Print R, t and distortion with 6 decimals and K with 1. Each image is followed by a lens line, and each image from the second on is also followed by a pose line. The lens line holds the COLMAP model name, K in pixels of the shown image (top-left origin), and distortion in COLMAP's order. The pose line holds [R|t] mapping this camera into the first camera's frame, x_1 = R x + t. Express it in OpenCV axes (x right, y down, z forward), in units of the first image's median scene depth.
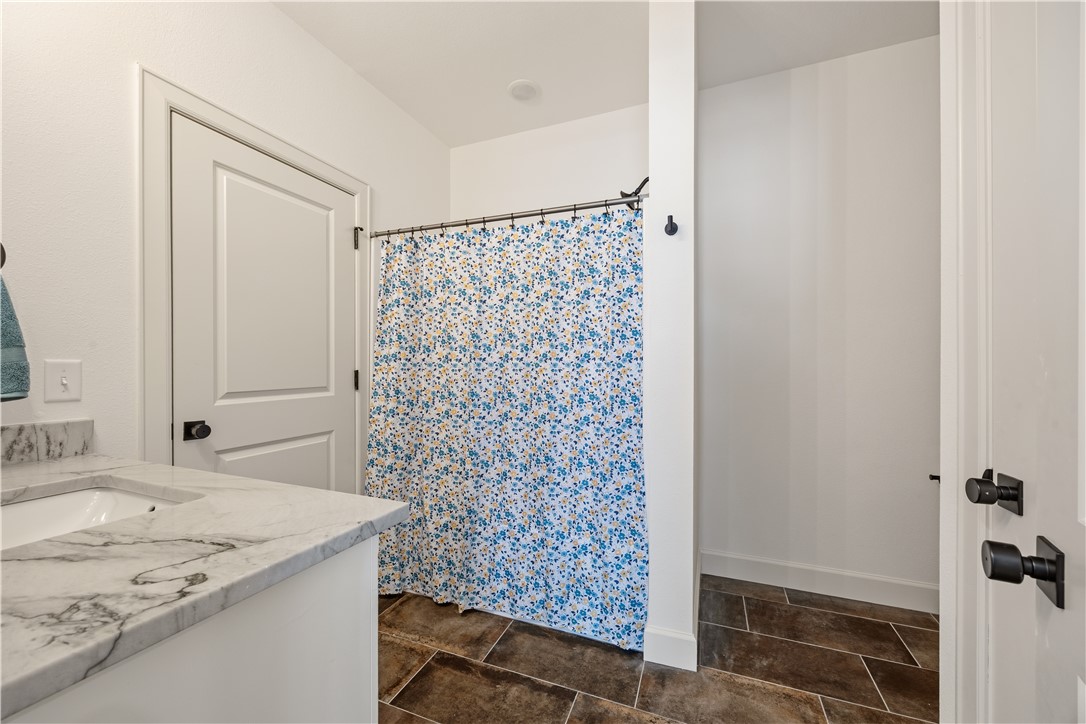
lens RADIAL K [[411.4, 0, 539.5], [0, 411.4, 360.0], [0, 0, 1]] dist [-0.006656, 0.000988]
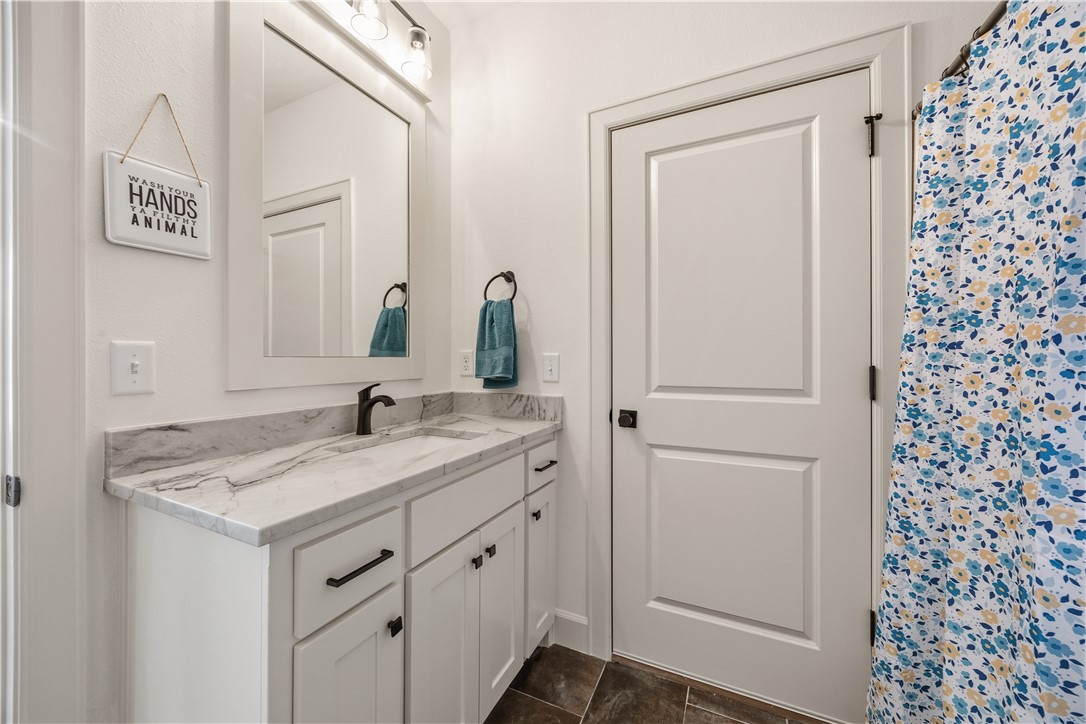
lens RADIAL K [[411.4, 0, 550.9], [0, 411.4, 357.0], [0, 0, 1]] dist [-0.006656, 0.000988]
pose [[-0.059380, -0.000140, -0.998235, 0.170600], [0.010818, 0.999941, -0.000784, 0.007746], [0.998177, -0.010845, -0.059375, 0.636726]]
